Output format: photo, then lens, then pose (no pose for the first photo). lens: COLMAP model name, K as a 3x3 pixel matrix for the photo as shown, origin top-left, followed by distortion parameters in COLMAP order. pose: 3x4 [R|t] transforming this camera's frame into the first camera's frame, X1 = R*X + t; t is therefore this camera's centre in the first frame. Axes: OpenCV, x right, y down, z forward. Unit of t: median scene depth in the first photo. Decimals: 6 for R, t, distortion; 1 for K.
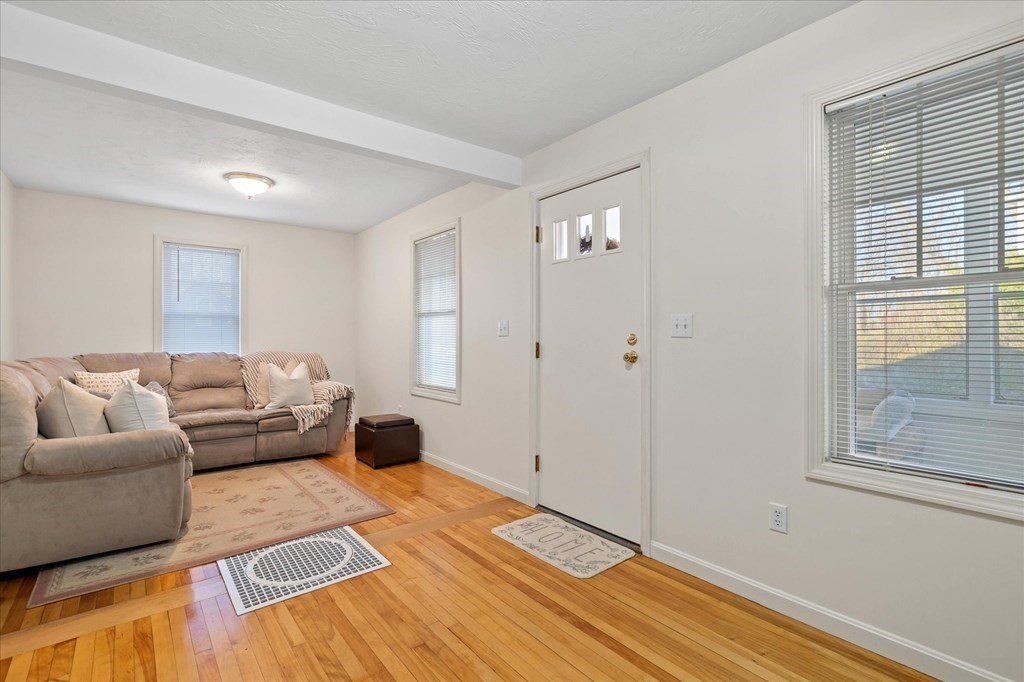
lens RADIAL K [[462.5, 0, 512.9], [0, 462.5, 338.8], [0, 0, 1]] dist [-0.002567, 0.000349]
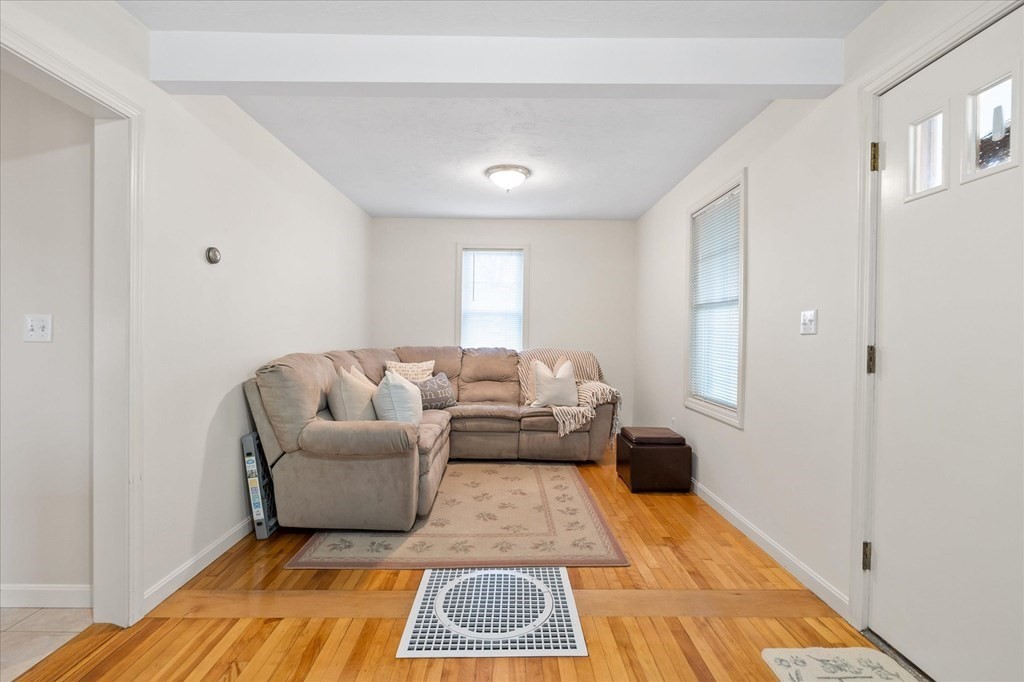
lens RADIAL K [[462.5, 0, 512.9], [0, 462.5, 338.8], [0, 0, 1]] dist [-0.002567, 0.000349]
pose [[0.787296, 0.013672, -0.616424, 0.052986], [-0.011191, 0.999906, 0.007885, 0.000028], [0.616474, 0.000690, 0.787375, 0.260471]]
